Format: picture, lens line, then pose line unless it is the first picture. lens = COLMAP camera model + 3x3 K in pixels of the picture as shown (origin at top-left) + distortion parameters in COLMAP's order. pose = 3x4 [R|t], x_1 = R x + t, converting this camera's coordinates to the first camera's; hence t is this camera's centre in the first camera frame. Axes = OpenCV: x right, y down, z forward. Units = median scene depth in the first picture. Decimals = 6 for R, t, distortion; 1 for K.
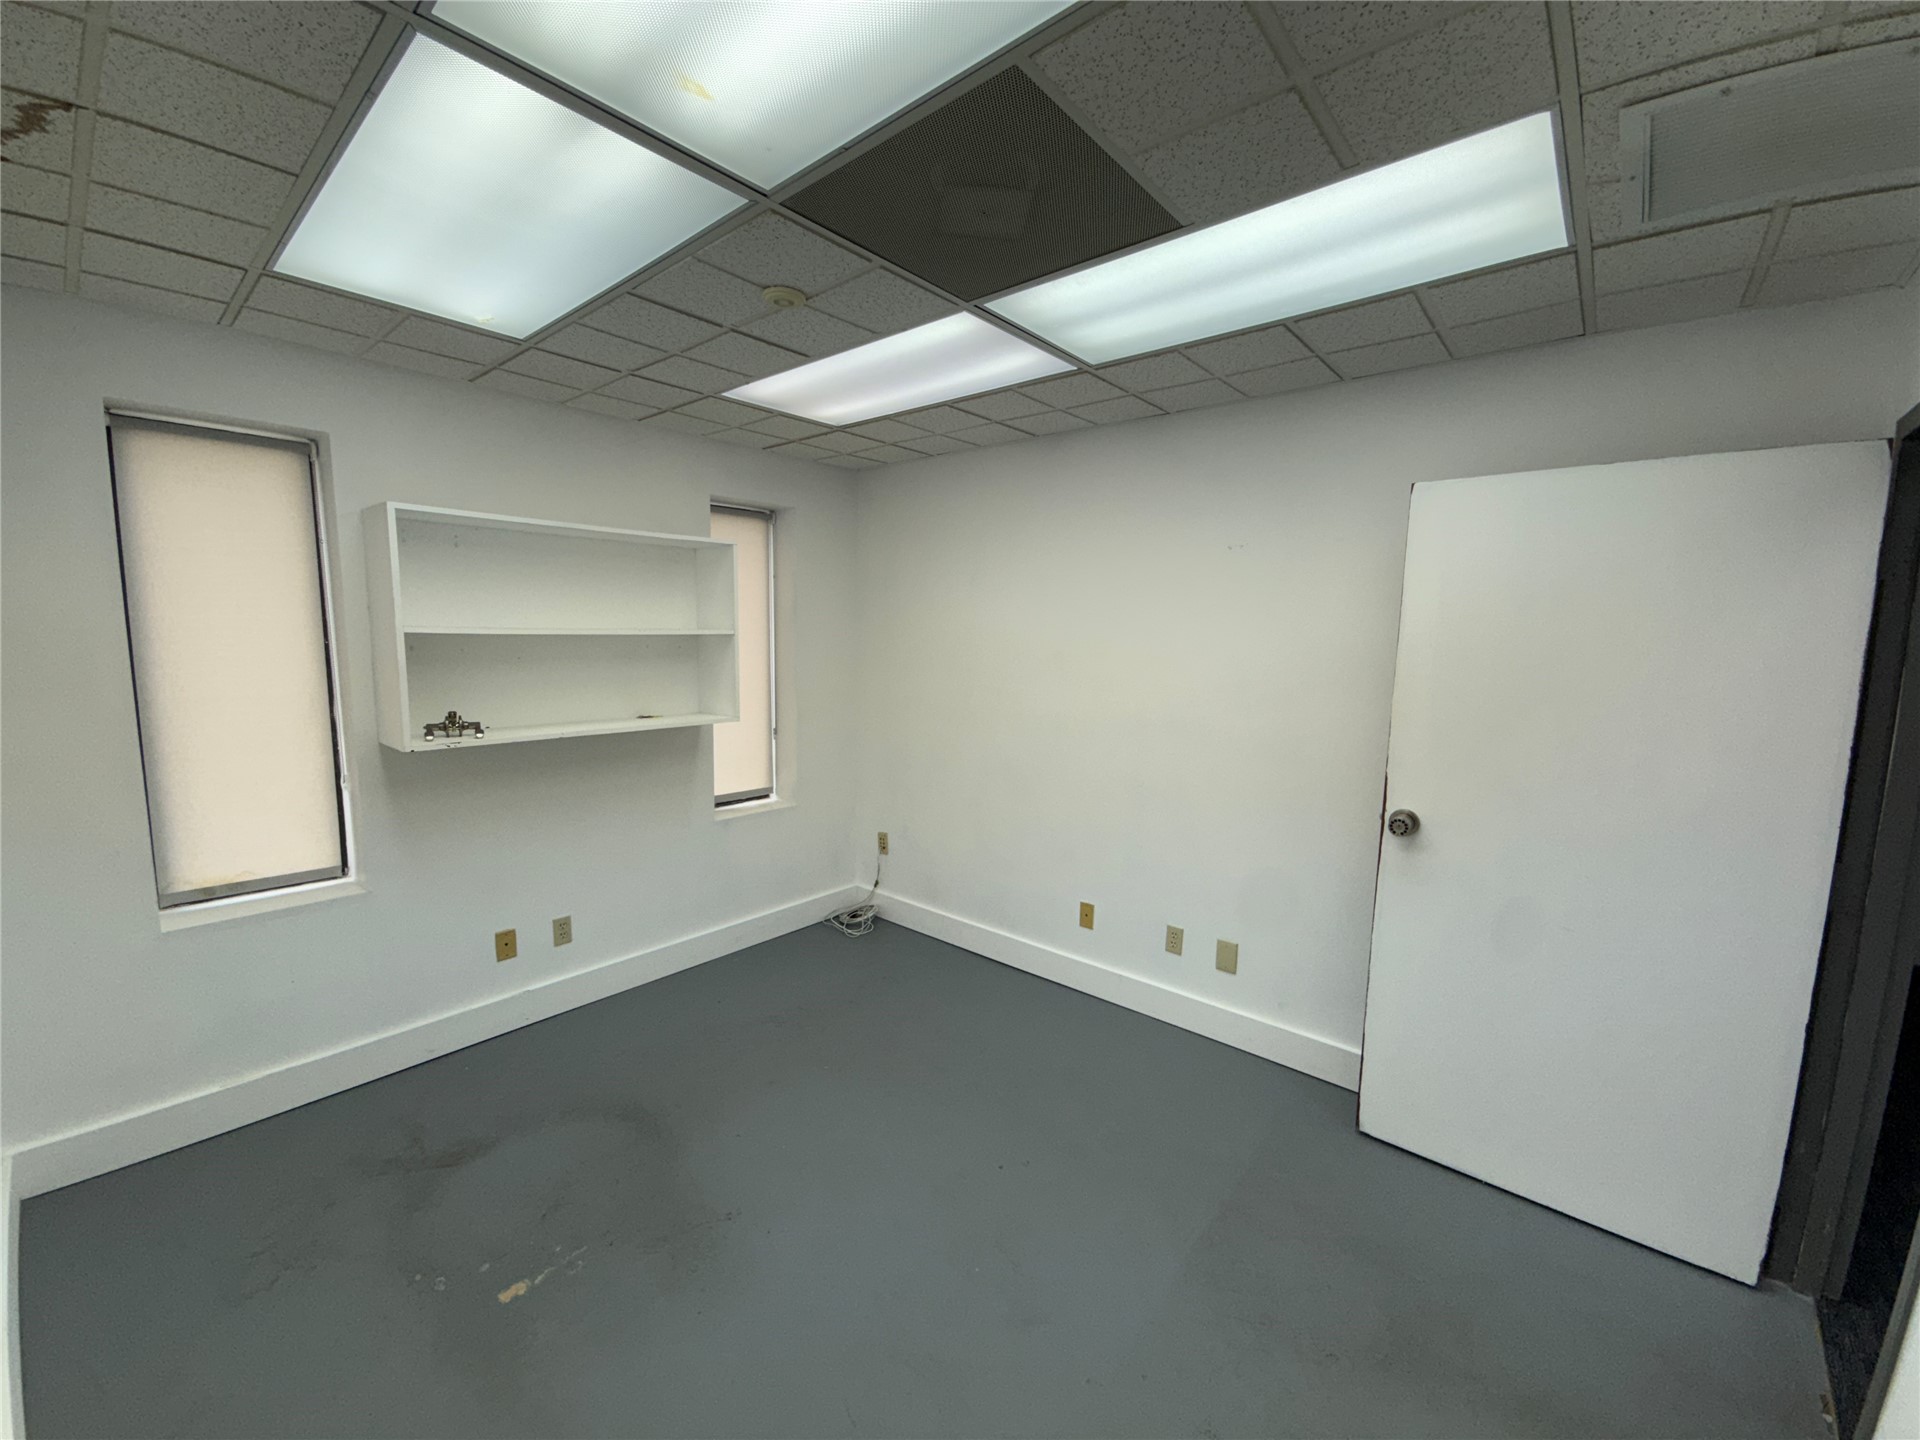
lens RADIAL K [[765.8, 0, 952.8], [0, 765.8, 727.3], [0, 0, 1]] dist [-0.002416, 0.000466]
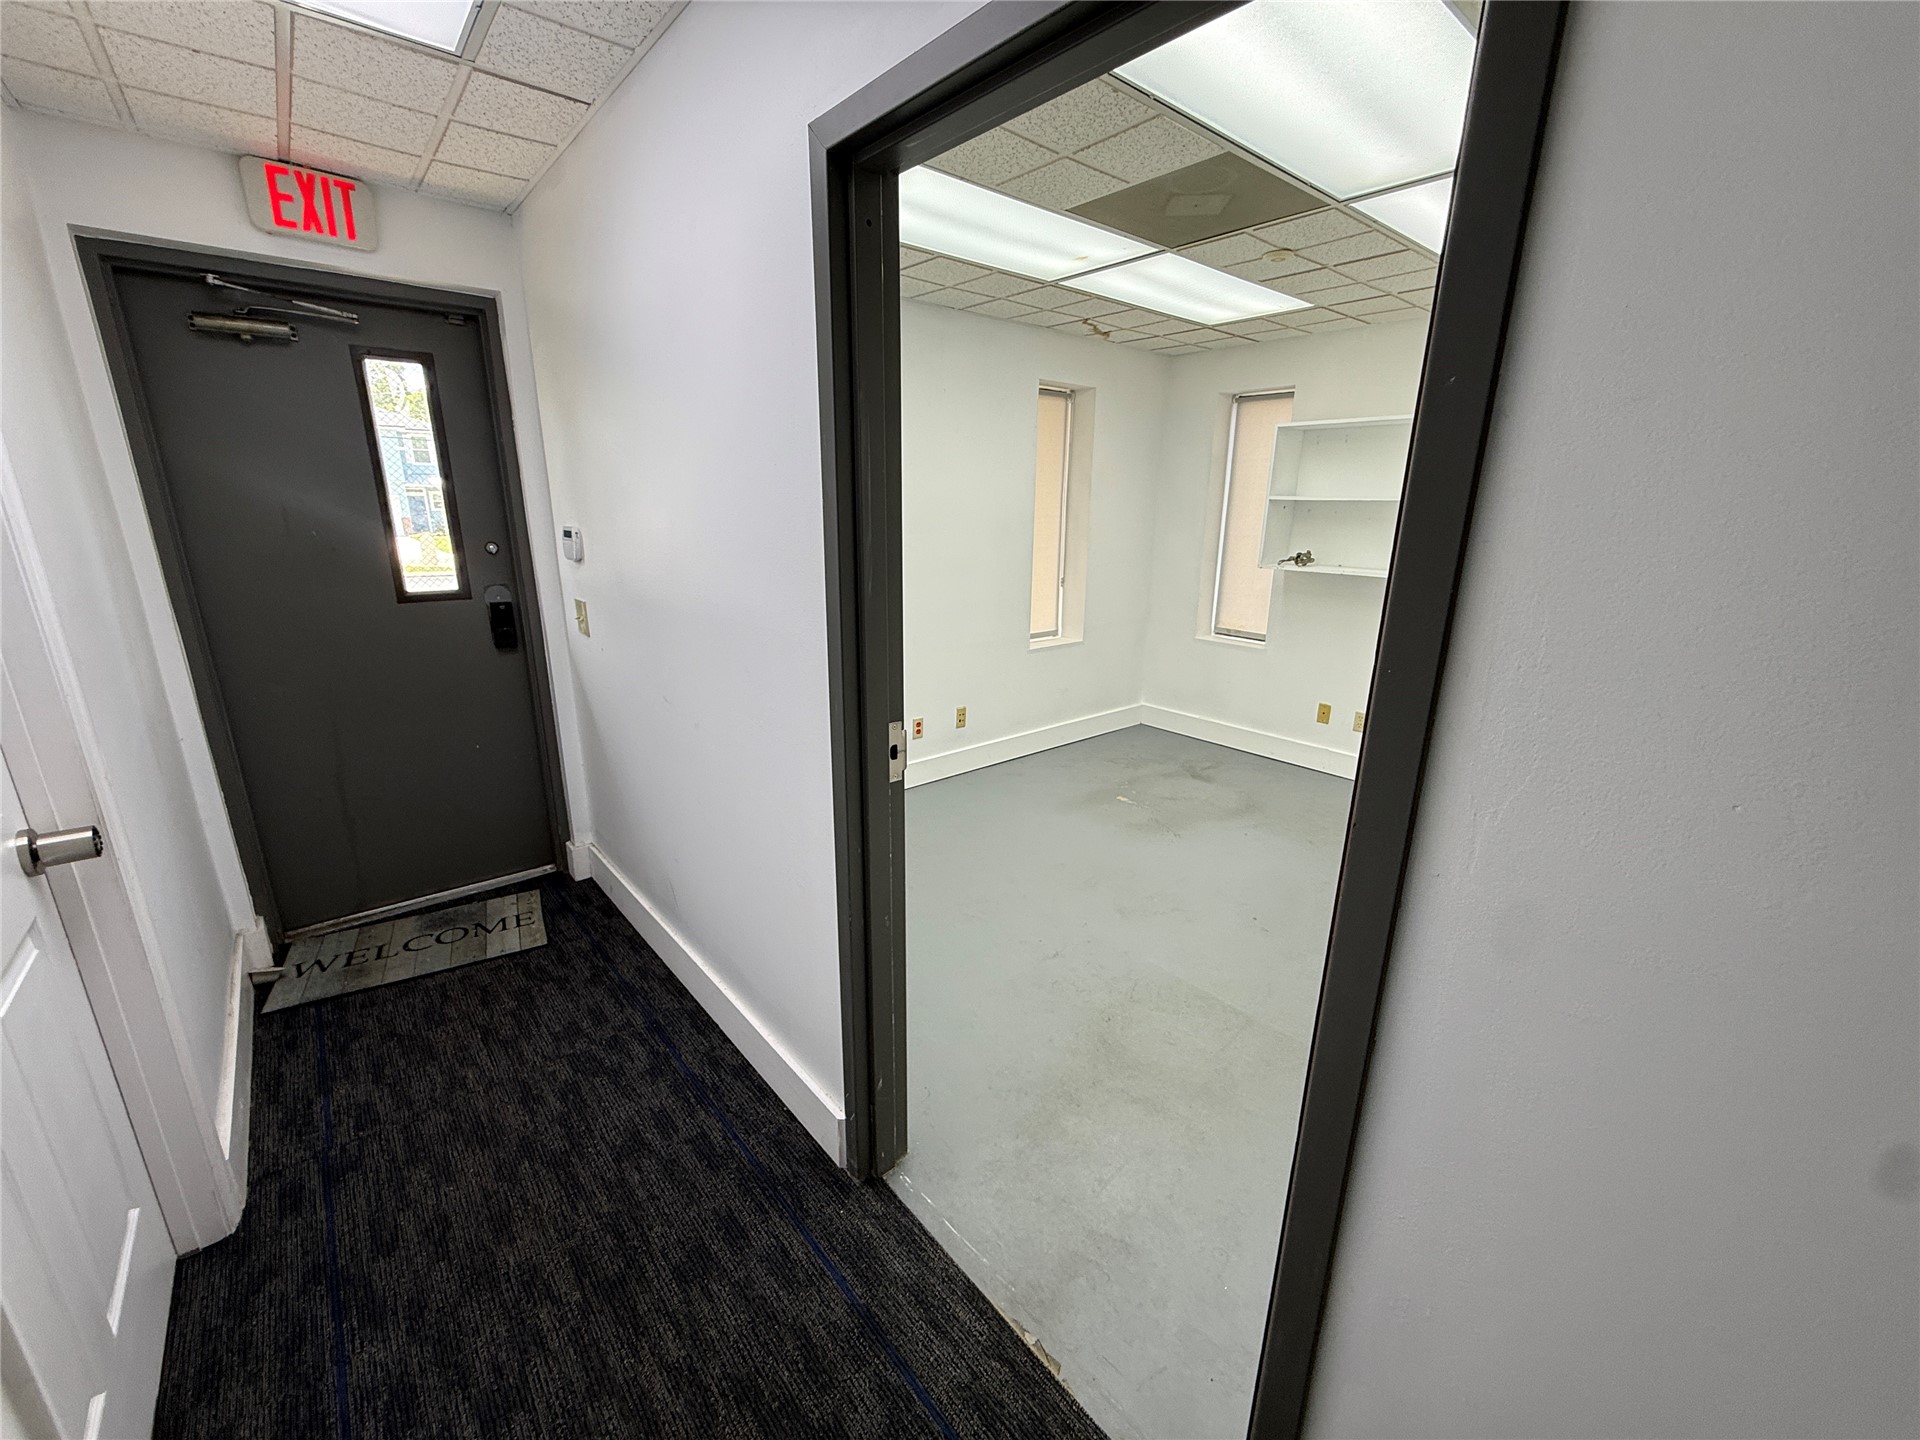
lens RADIAL K [[765.8, 0, 954.3], [0, 765.8, 717.2], [0, 0, 1]] dist [-0.002416, 0.000466]
pose [[-0.168902, 0.232826, -0.957739, 1.053759], [-0.147026, 0.954876, 0.258059, 0.007814], [0.974605, 0.184399, -0.127049, 0.508849]]
